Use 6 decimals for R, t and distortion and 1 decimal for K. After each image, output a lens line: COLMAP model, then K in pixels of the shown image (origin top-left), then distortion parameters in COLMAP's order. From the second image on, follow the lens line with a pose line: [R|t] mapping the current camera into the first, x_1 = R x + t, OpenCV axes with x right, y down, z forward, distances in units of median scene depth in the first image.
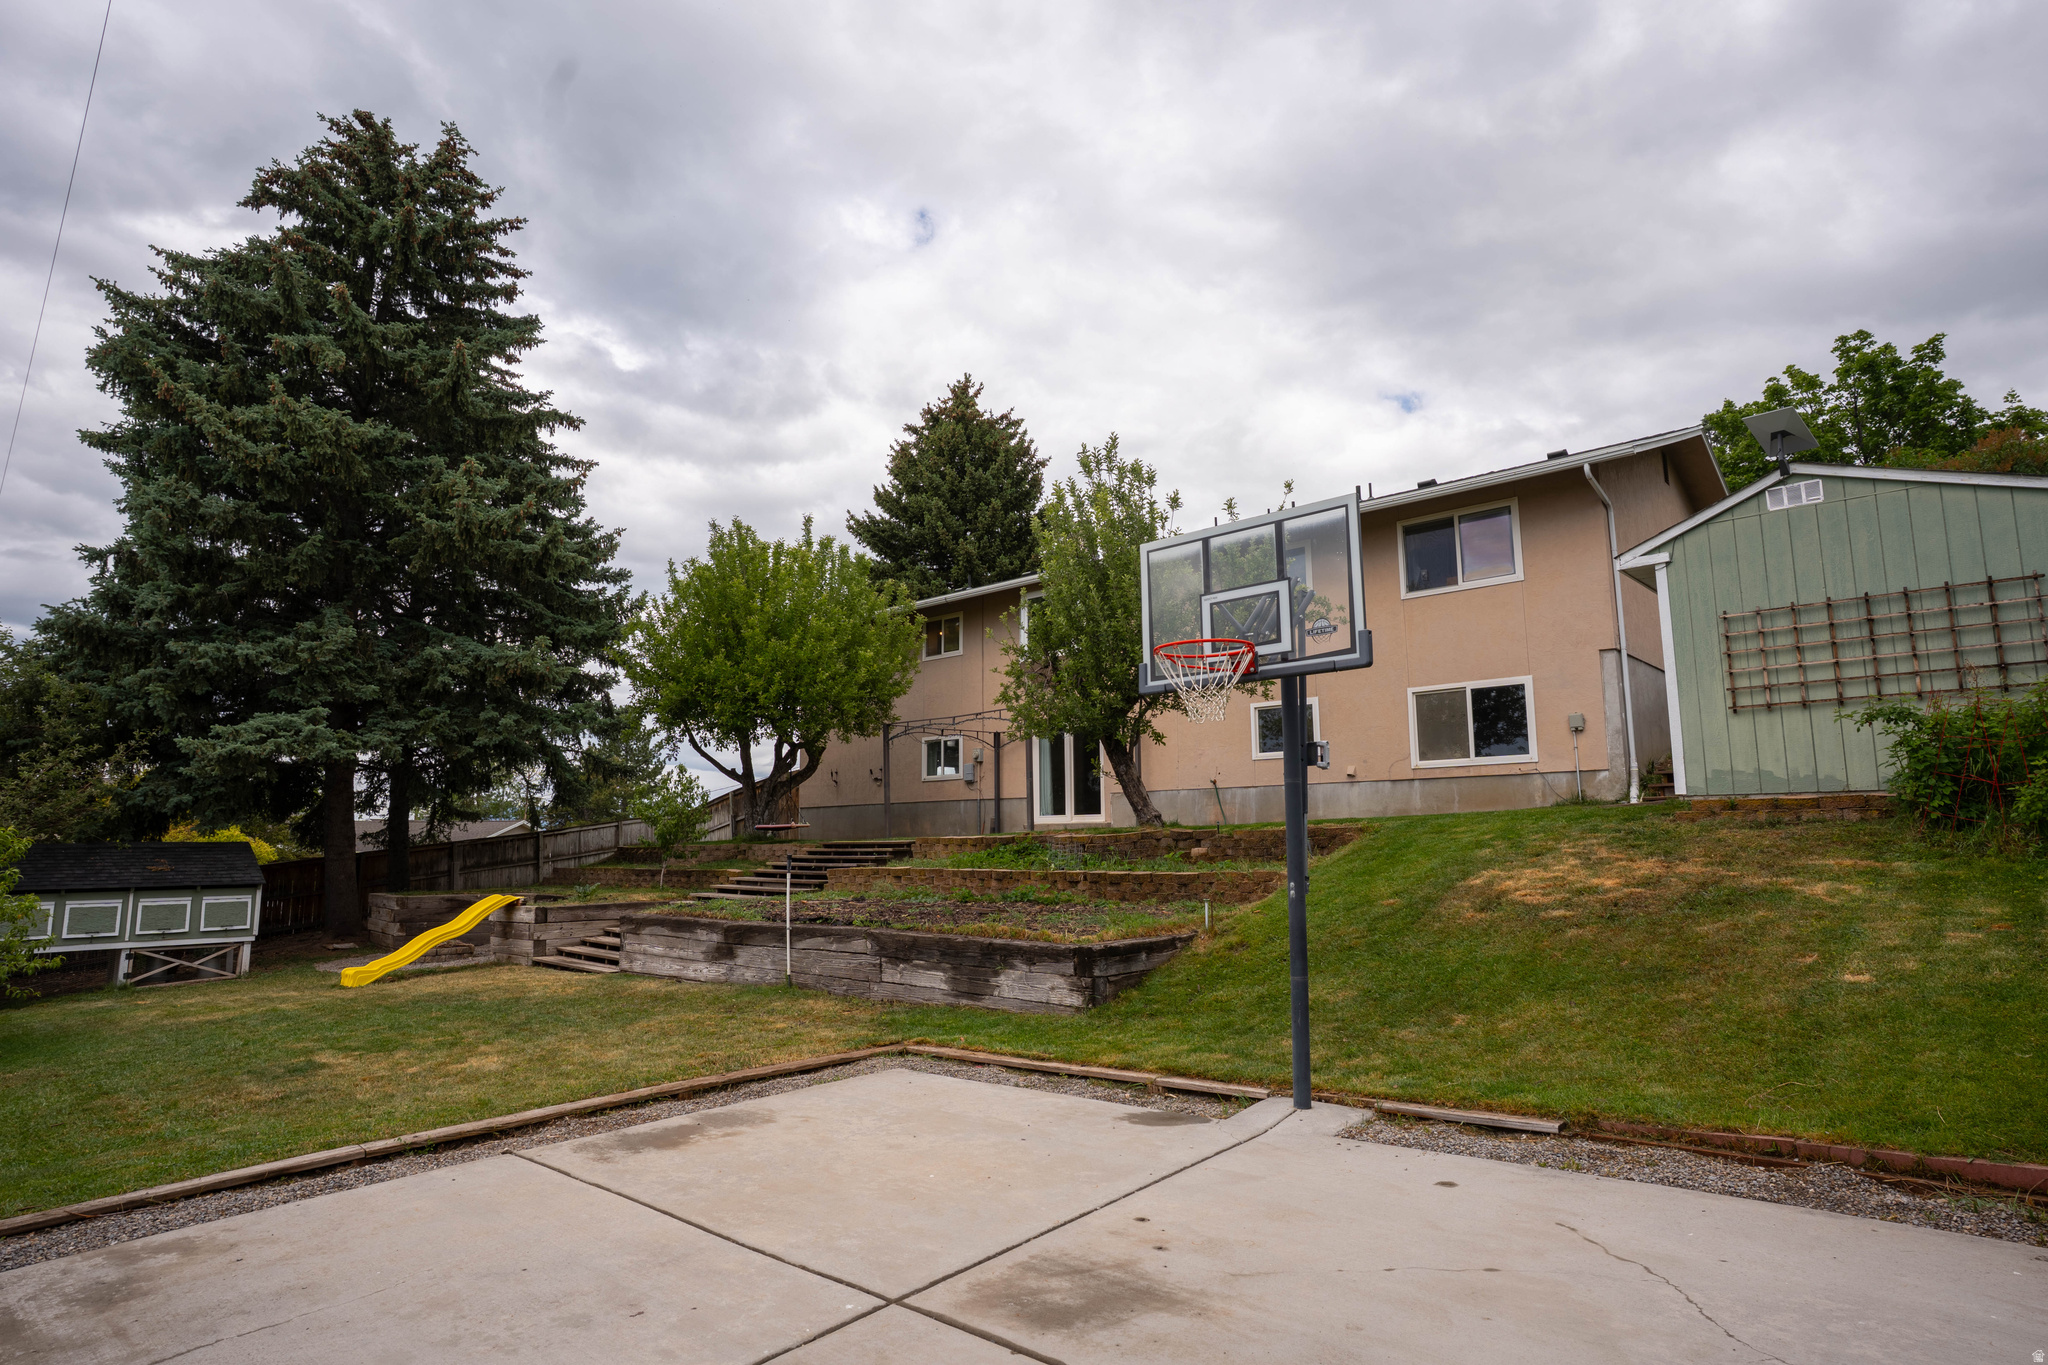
lens RADIAL K [[1112.7, 0, 996.2], [0, 1112.7, 660.6], [0, 0, 1]] dist [-0.026464, 0.024063]
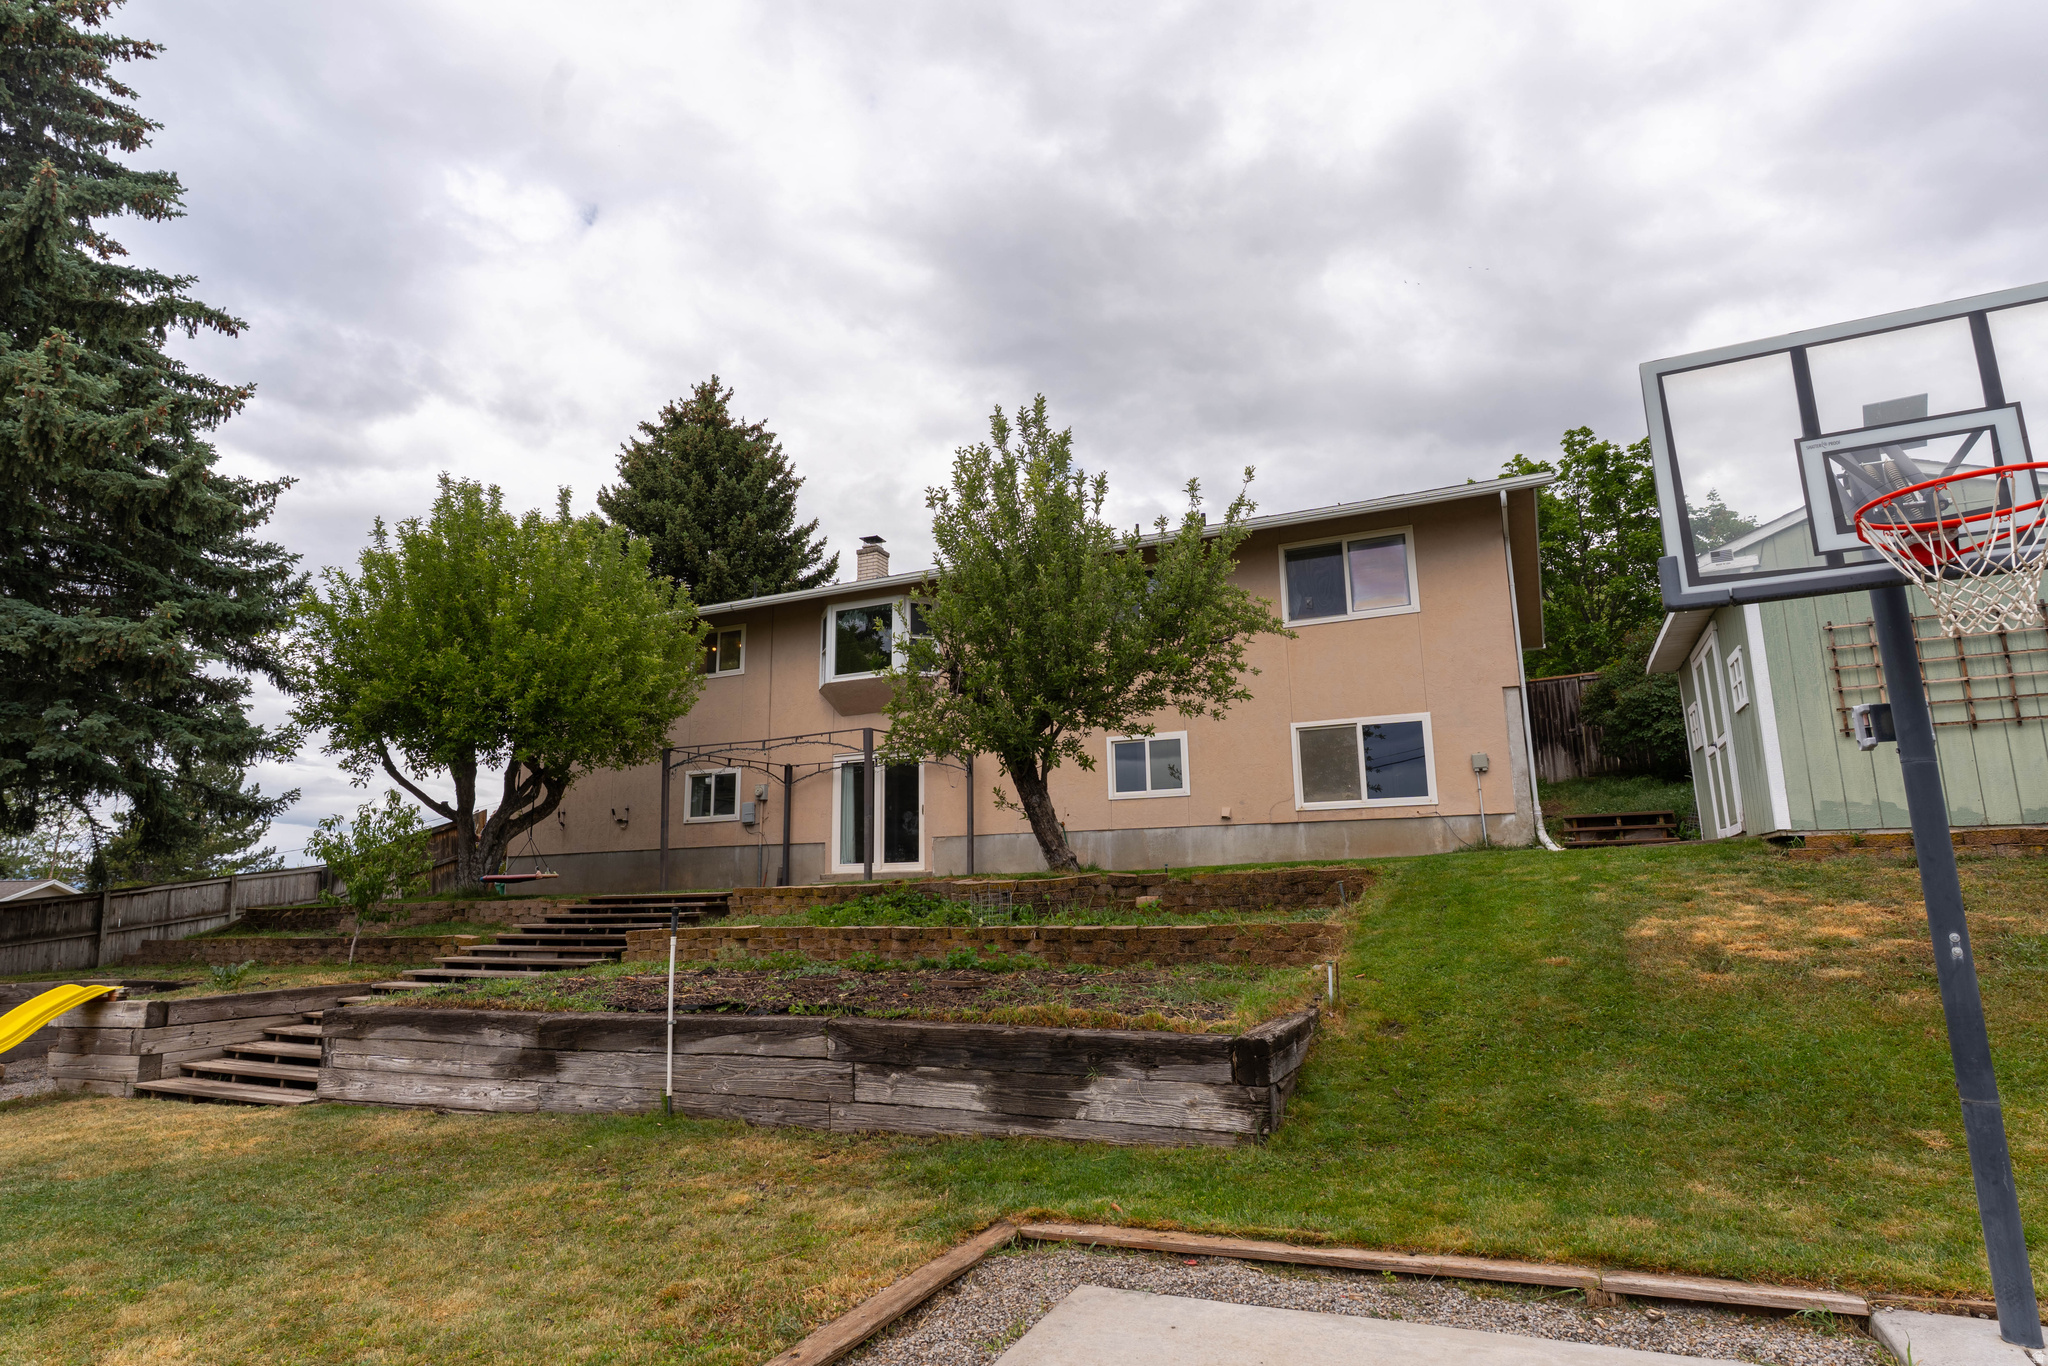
lens RADIAL K [[1112.7, 0, 1024.7], [0, 1112.7, 664.6], [0, 0, 1]] dist [-0.026464, 0.024063]
pose [[0.946132, 0.057327, 0.318667, -0.128443], [-0.041845, 0.997597, -0.055225, 0.034557], [-0.321067, 0.038916, 0.946257, 0.186273]]
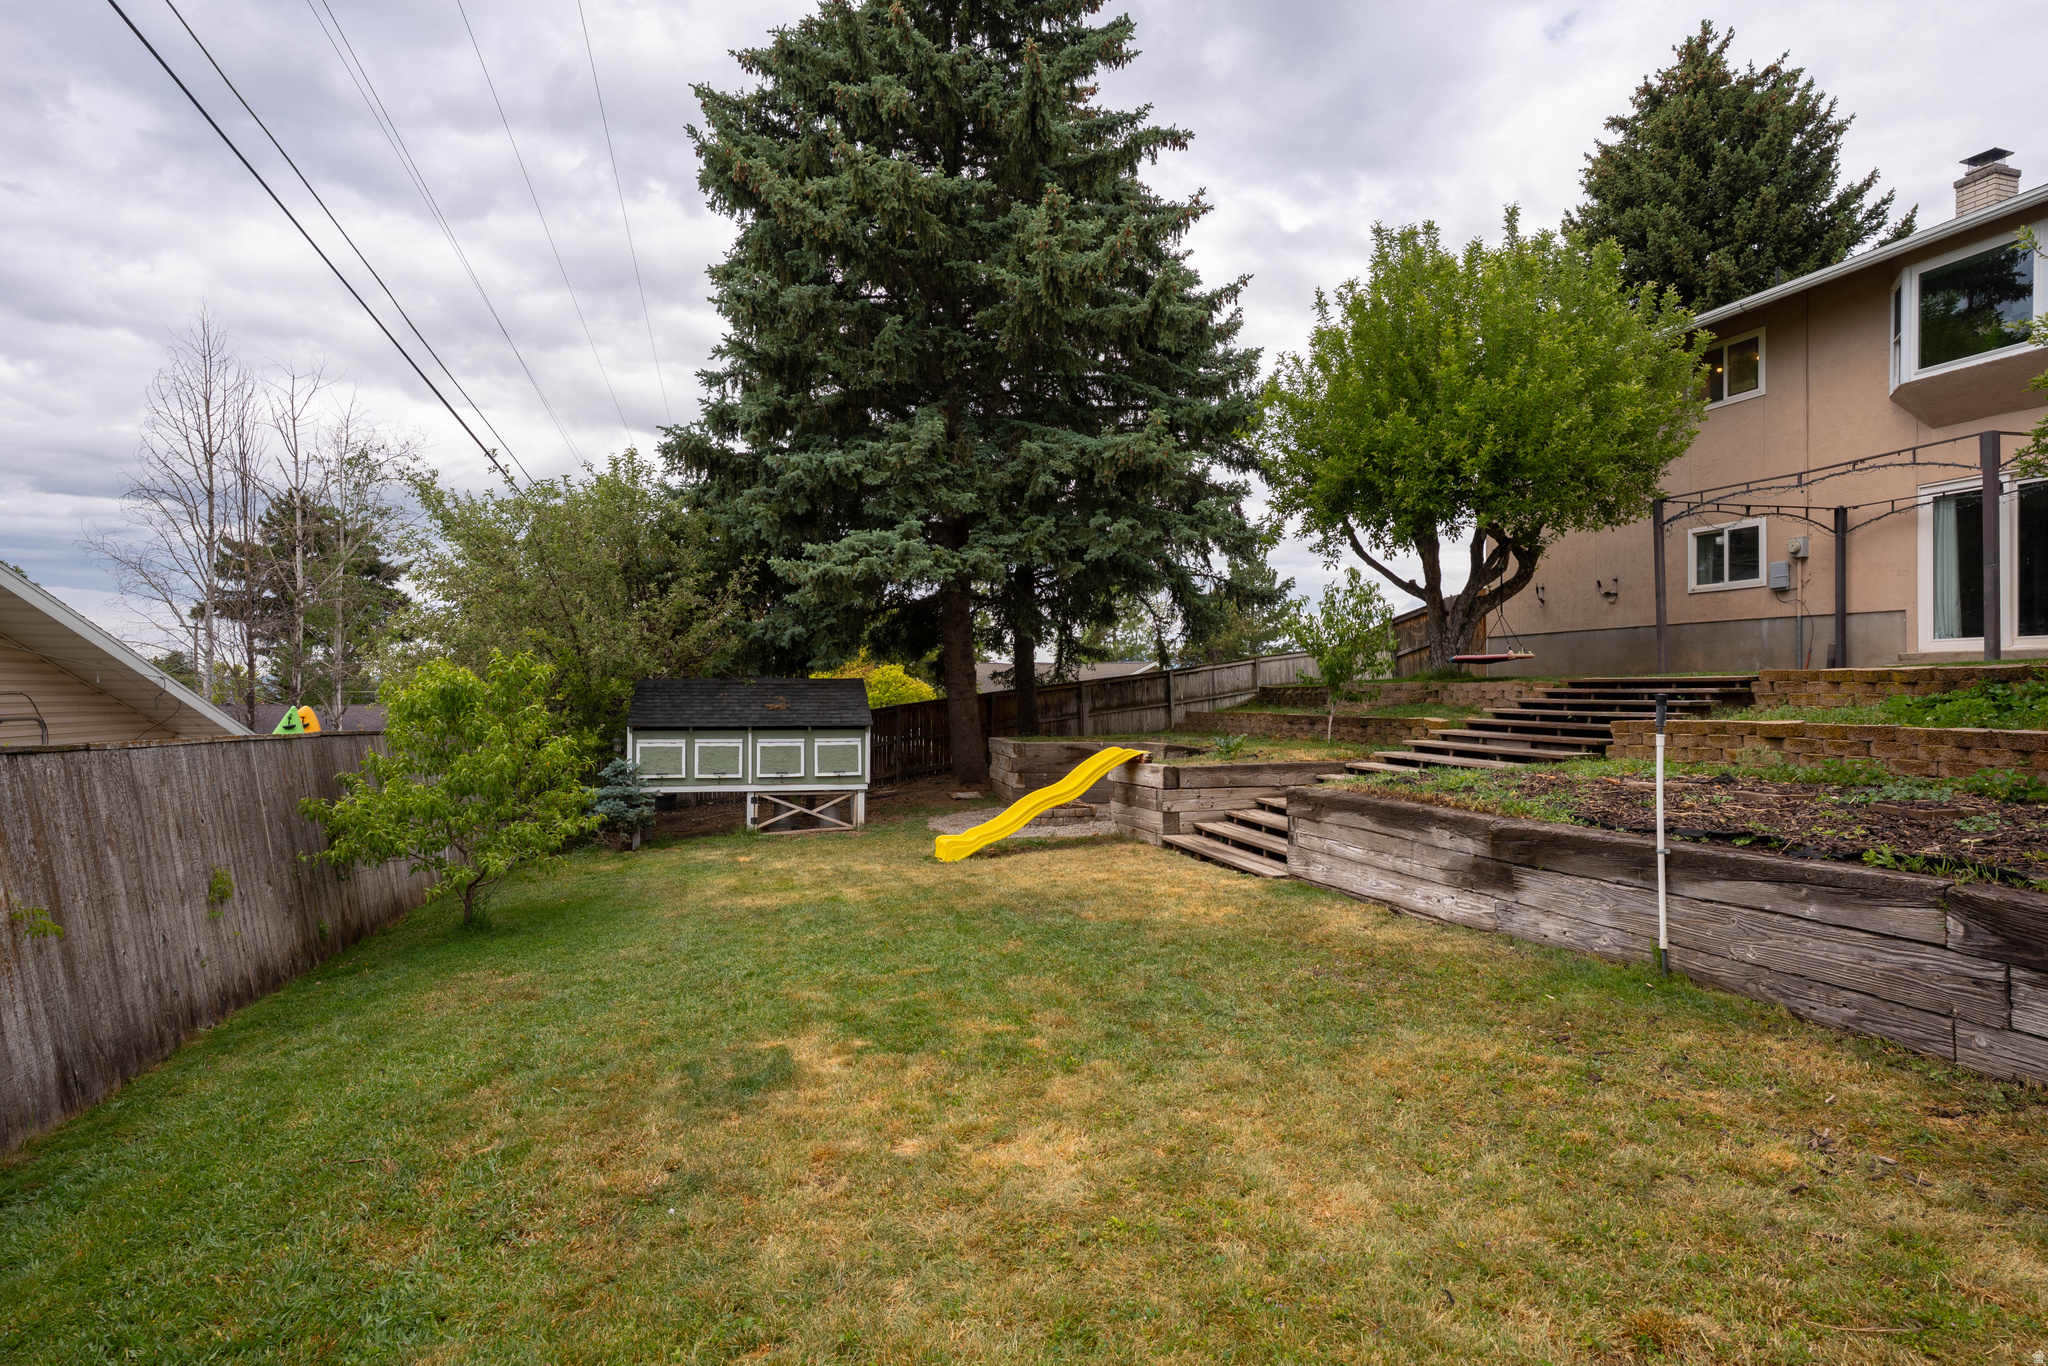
lens RADIAL K [[1112.7, 0, 1048.7], [0, 1112.7, 676.2], [0, 0, 1]] dist [-0.026464, 0.024063]
pose [[0.877674, 0.002652, -0.479250, -0.116321], [0.070399, 0.988424, 0.134394, 0.053427], [0.474059, -0.151693, 0.867328, 0.298318]]
